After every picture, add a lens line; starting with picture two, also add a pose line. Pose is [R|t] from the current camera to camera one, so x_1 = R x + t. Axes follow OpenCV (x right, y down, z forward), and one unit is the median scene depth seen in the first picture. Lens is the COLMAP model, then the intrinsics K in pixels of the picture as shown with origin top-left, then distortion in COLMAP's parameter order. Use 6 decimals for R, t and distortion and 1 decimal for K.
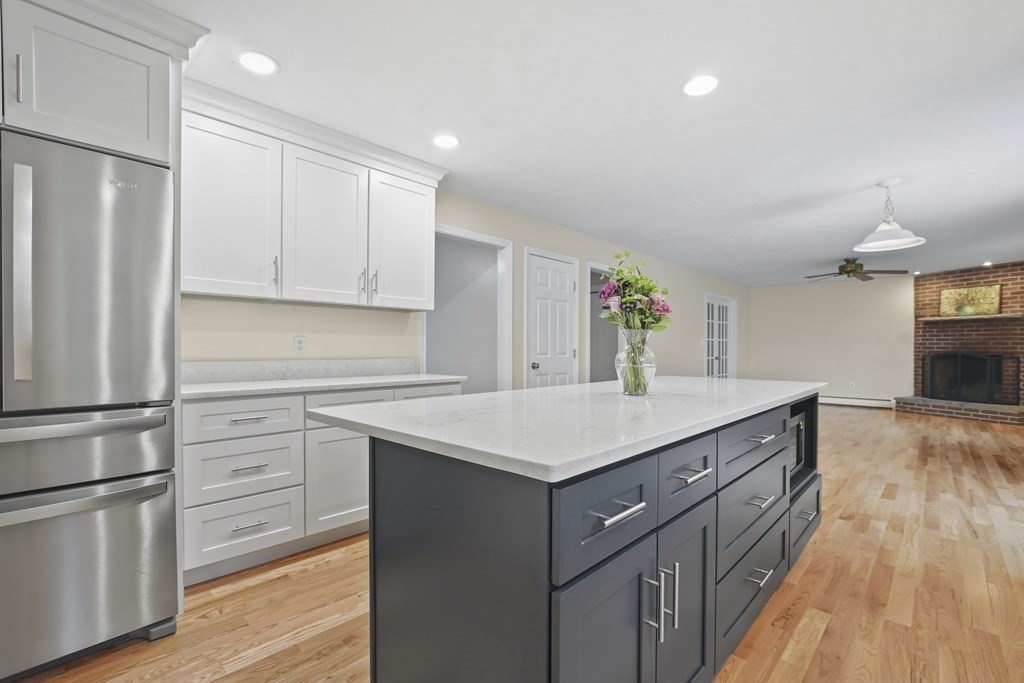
lens RADIAL K [[448.8, 0, 511.0], [0, 448.8, 347.3], [0, 0, 1]] dist [-0.008098, 0.000287]
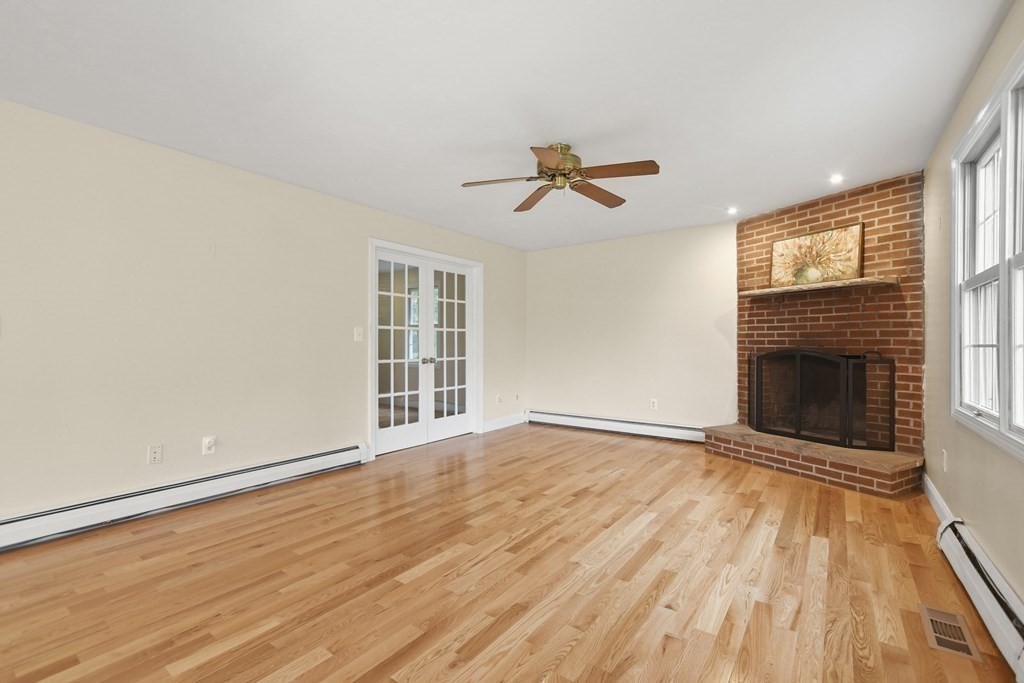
lens RADIAL K [[461.0, 0, 477.9], [0, 461.0, 341.0], [0, 0, 1]] dist [-0.018721, -0.000507]
pose [[0.994409, -0.002400, 0.105569, 0.545538], [0.003147, 0.999971, -0.006916, 0.002668], [-0.105549, 0.007210, 0.994388, 0.472433]]
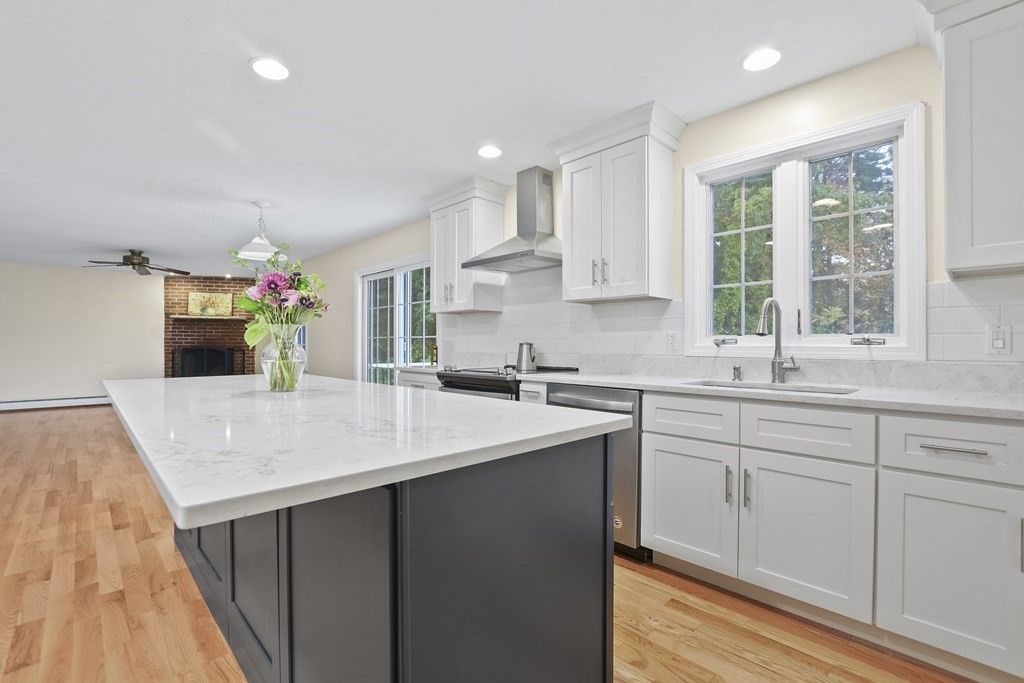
lens RADIAL K [[448.8, 0, 511.0], [0, 448.8, 347.3], [0, 0, 1]] dist [-0.008098, 0.000287]
pose [[0.052940, -0.010979, 0.998537, -0.140201], [-0.000948, 0.999939, 0.011045, -0.000333], [-0.998597, -0.001531, 0.052926, 0.120298]]
